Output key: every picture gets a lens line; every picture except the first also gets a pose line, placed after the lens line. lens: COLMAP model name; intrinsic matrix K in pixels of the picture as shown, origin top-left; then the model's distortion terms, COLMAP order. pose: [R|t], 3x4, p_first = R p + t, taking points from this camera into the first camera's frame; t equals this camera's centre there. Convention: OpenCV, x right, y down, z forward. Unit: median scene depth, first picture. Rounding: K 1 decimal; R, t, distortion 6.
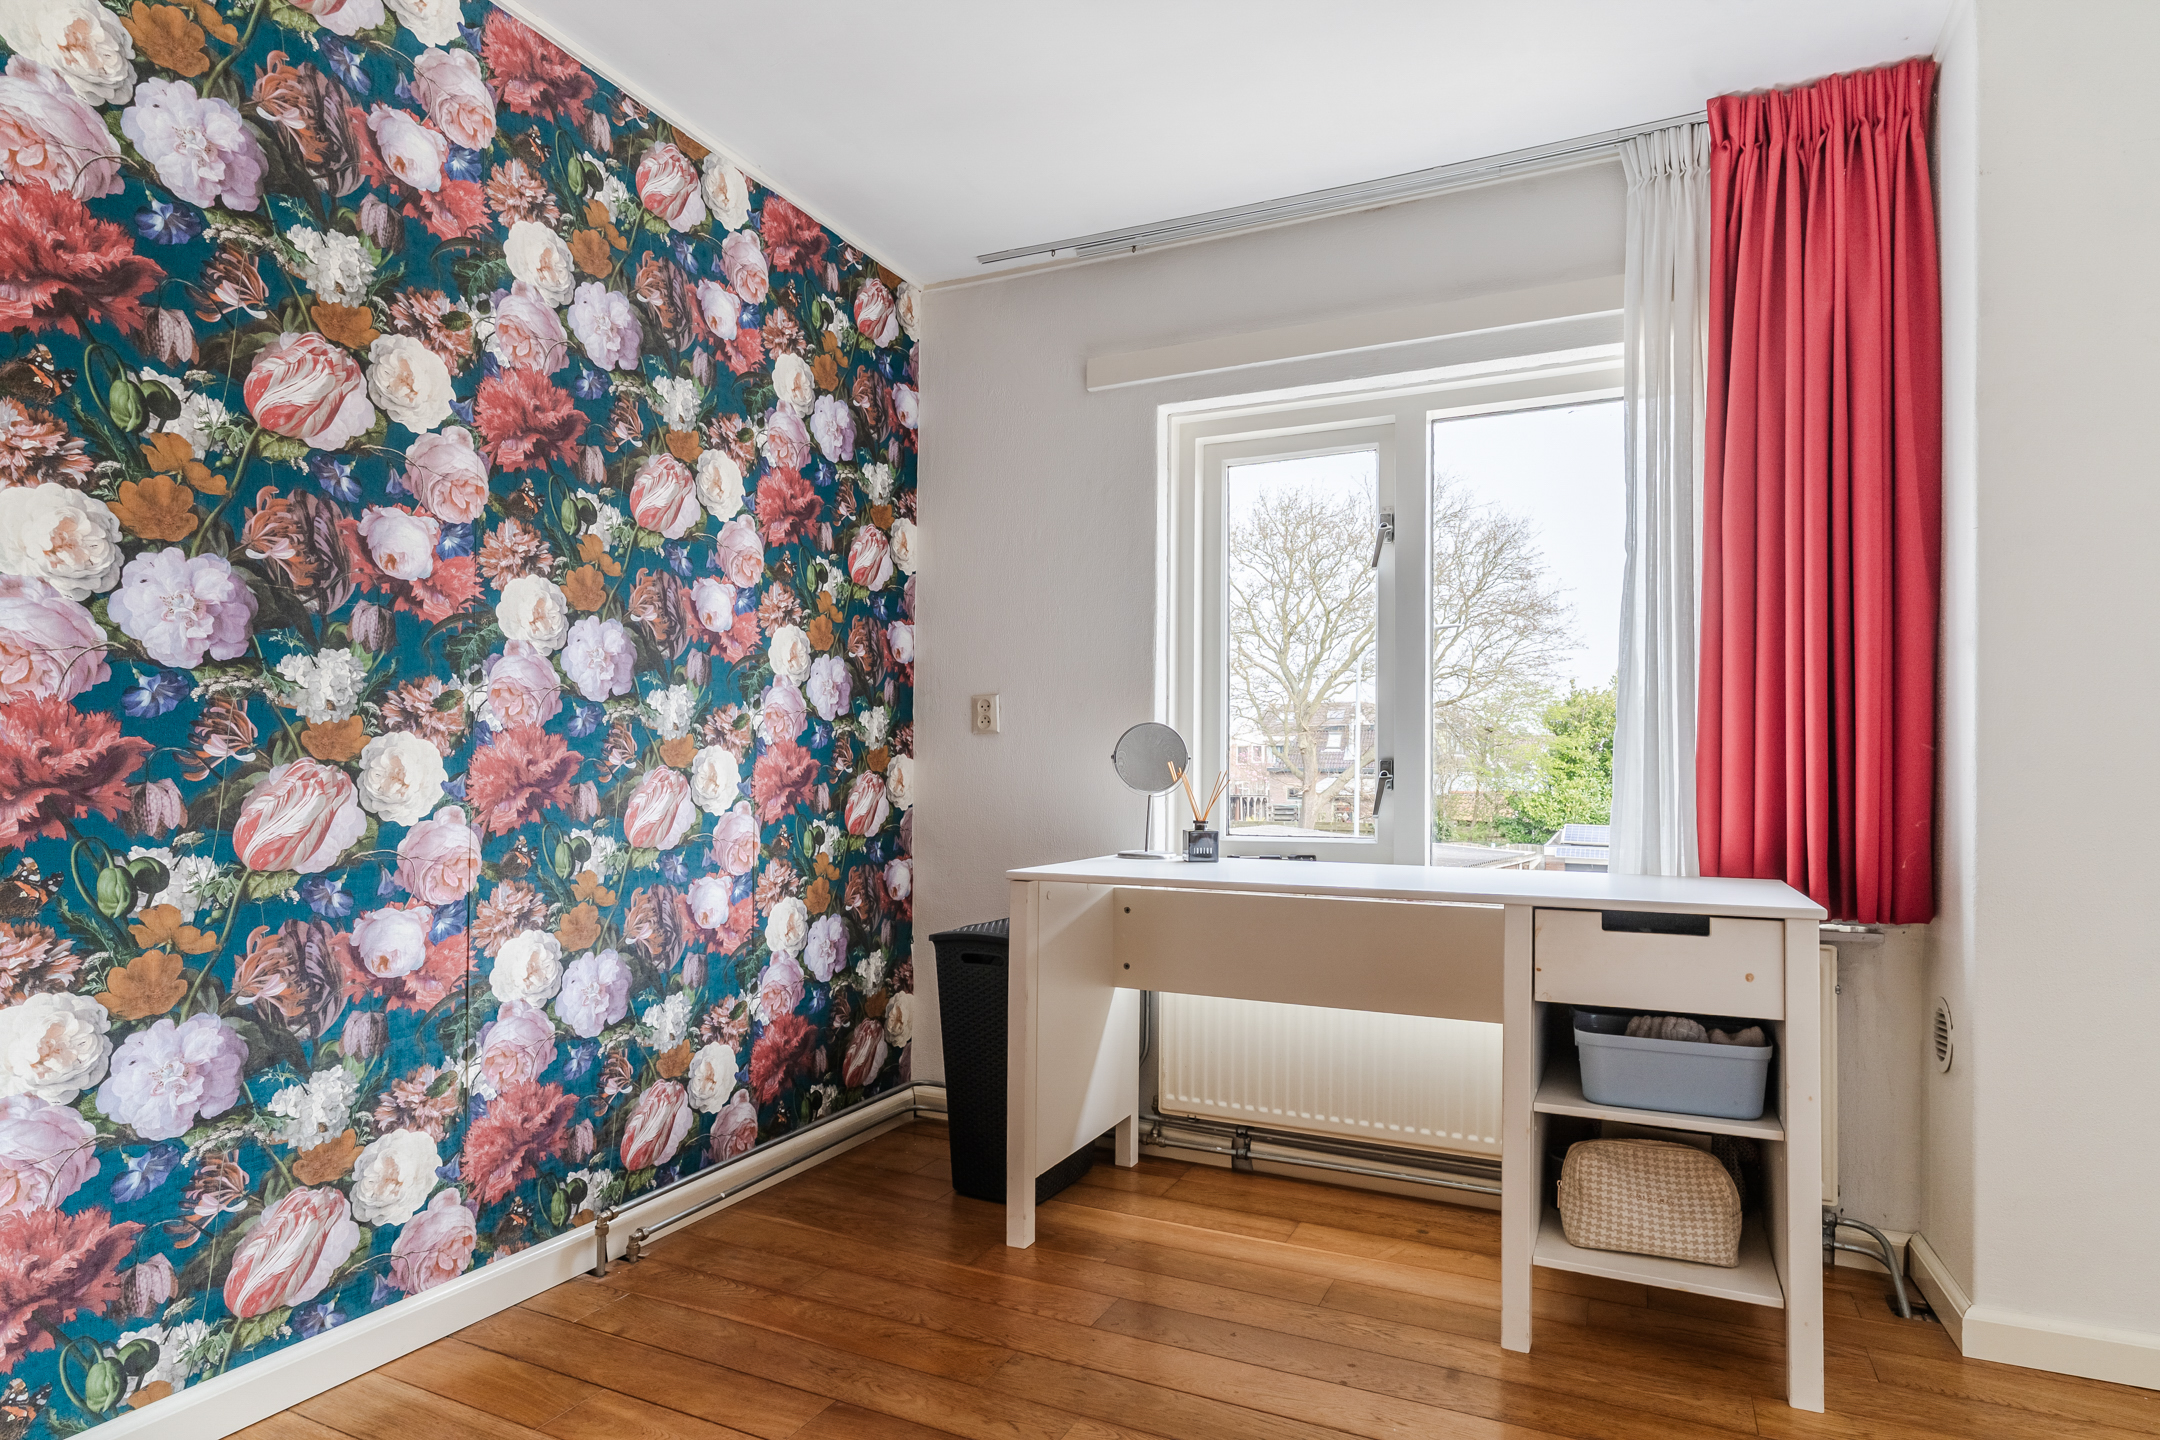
lens RADIAL K [[1182.4, 0, 1043.4], [0, 1182.4, 774.8], [0, 0, 1]] dist [0.026562, -0.000154]
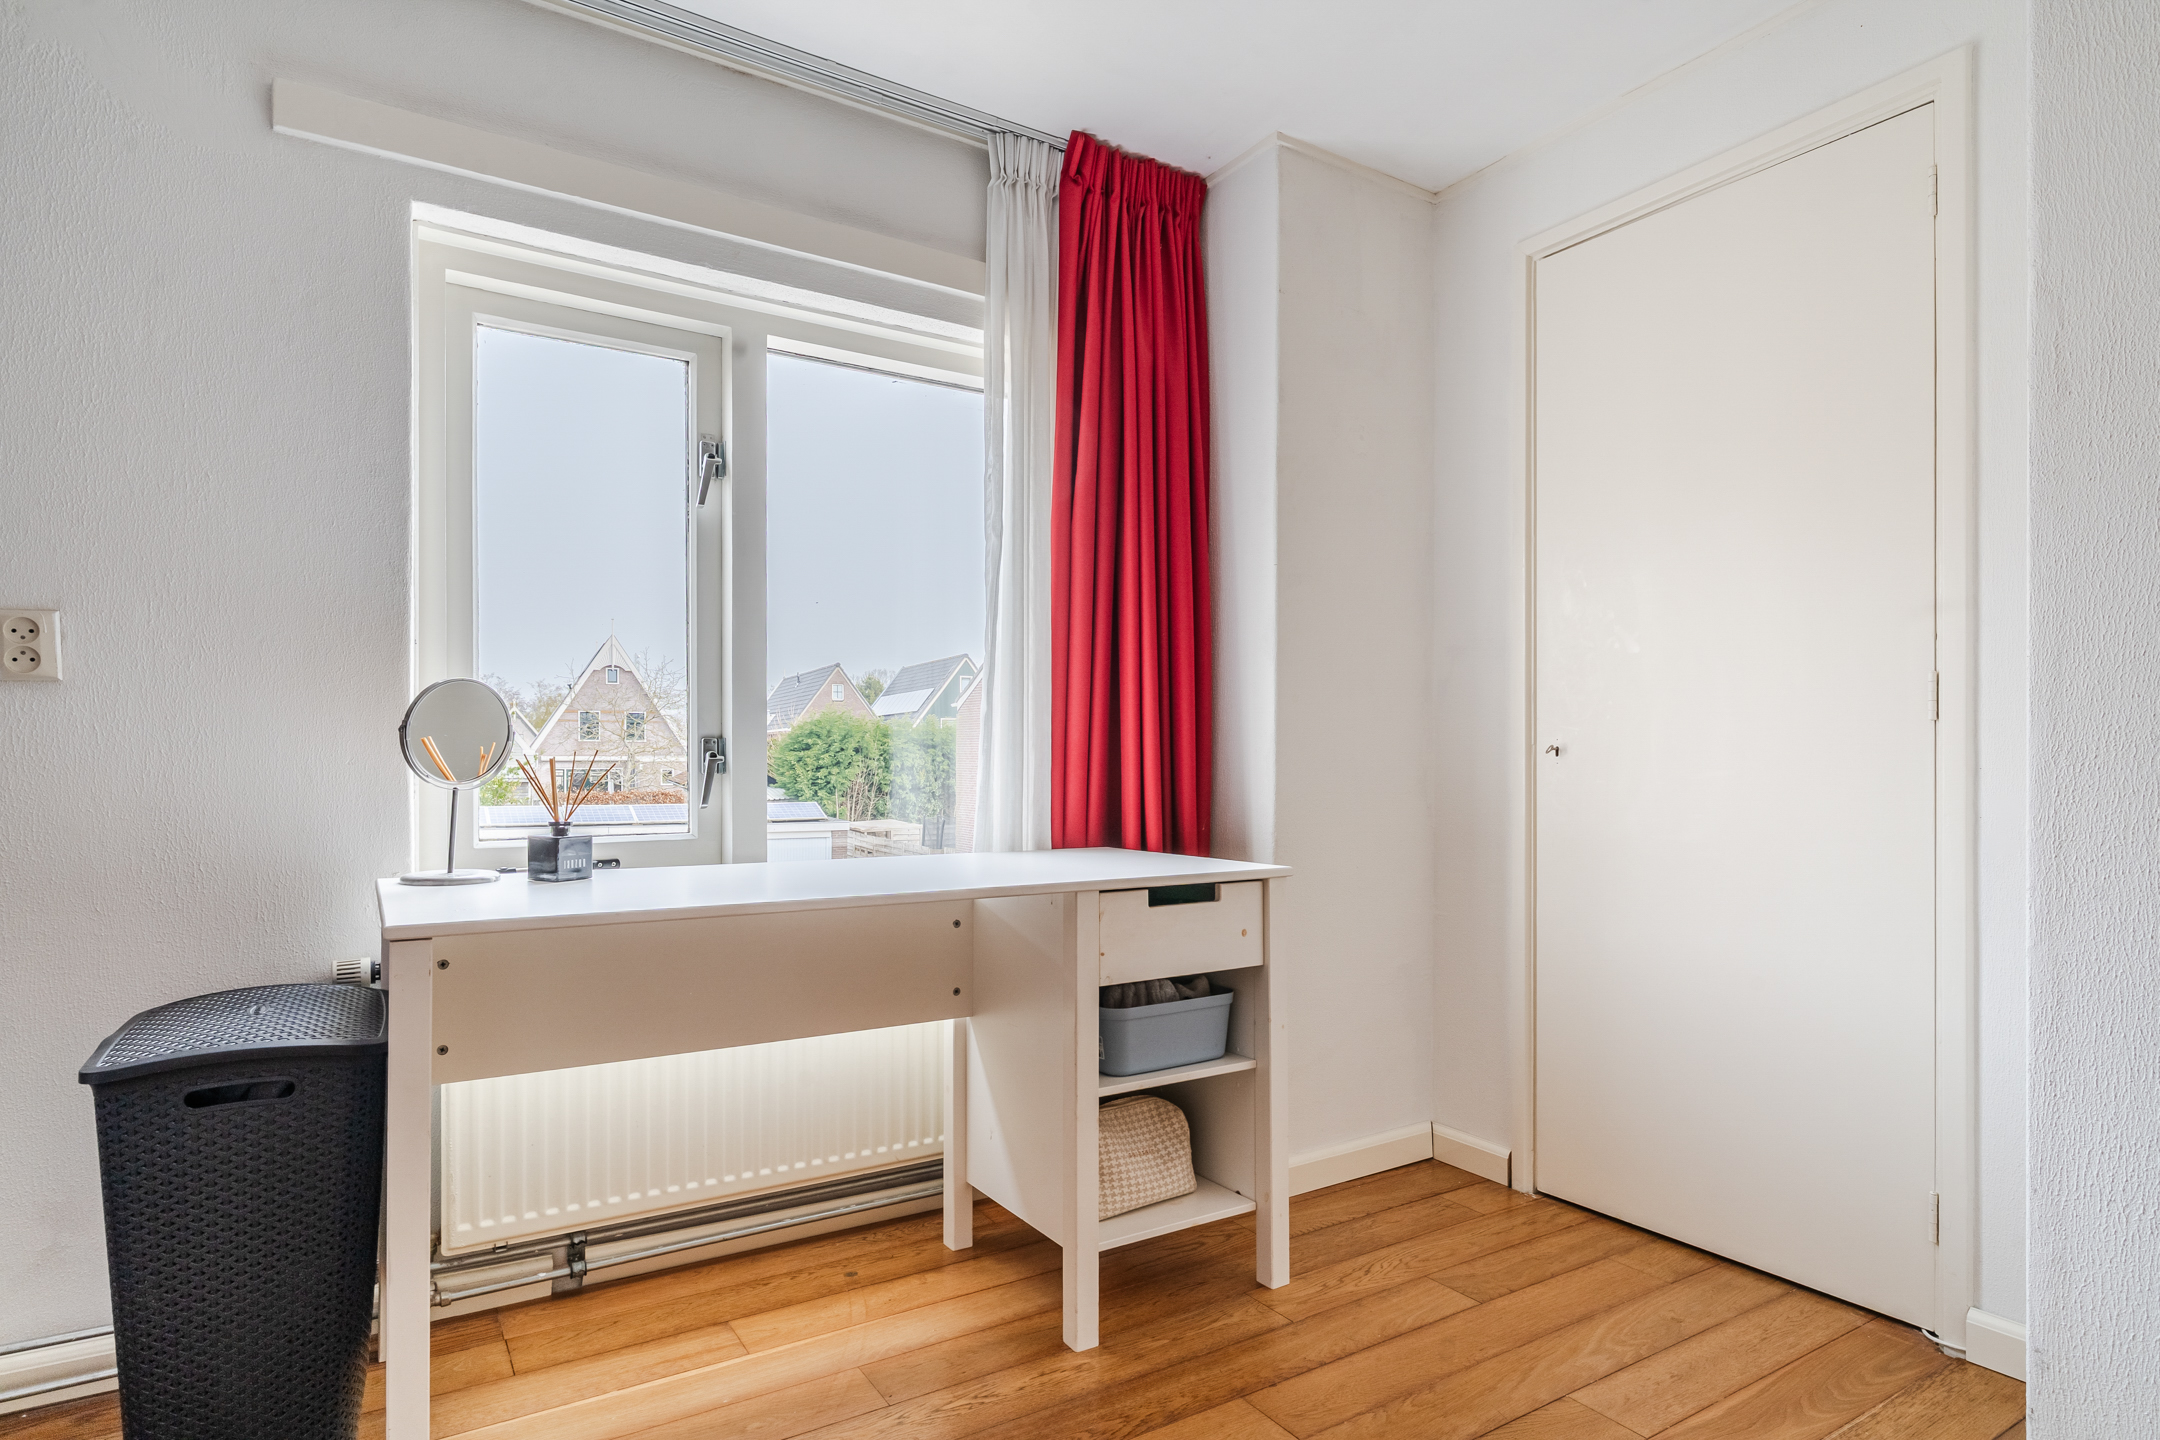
lens RADIAL K [[1182.4, 0, 1043.4], [0, 1182.4, 774.8], [0, 0, 1]] dist [0.026562, -0.000154]
pose [[0.529757, -0.016663, 0.847986, -0.342560], [0.002207, 0.999831, 0.018268, -0.002245], [-0.848146, -0.007806, 0.529704, 0.408306]]
